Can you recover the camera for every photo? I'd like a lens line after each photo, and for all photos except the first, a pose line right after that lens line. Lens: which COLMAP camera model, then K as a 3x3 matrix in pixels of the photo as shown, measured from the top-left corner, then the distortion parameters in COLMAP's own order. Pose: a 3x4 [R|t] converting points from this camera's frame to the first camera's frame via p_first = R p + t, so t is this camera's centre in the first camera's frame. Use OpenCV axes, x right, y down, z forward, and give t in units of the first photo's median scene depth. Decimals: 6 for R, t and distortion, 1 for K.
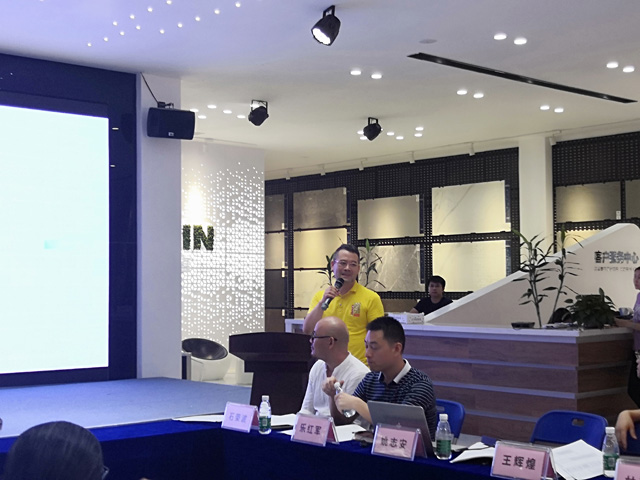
lens RADIAL K [[989.3, 0, 320.0], [0, 989.3, 240.0], [0, 0, 1]] dist [0.038204, -0.025021]
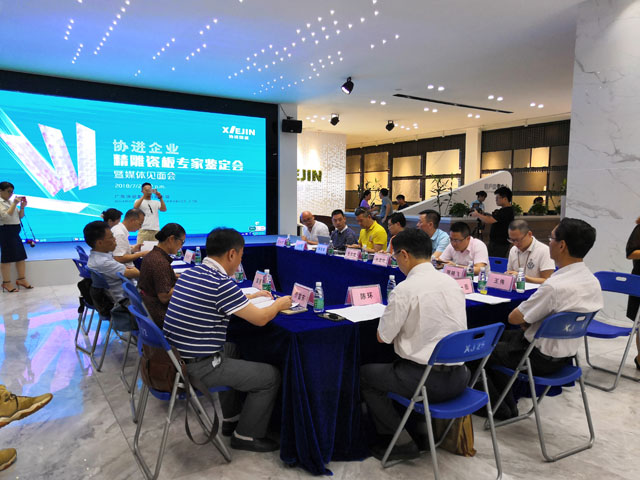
lens RADIAL K [[499.4, 0, 320.0], [0, 499.4, 240.0], [0, 0, 1]] dist [0.003893, 0.002154]
pose [[0.986605, 0.028790, -0.160565, 0.072772], [-0.007941, 0.991612, 0.129007, -0.003742], [0.162933, -0.126004, 0.978558, -0.107344]]
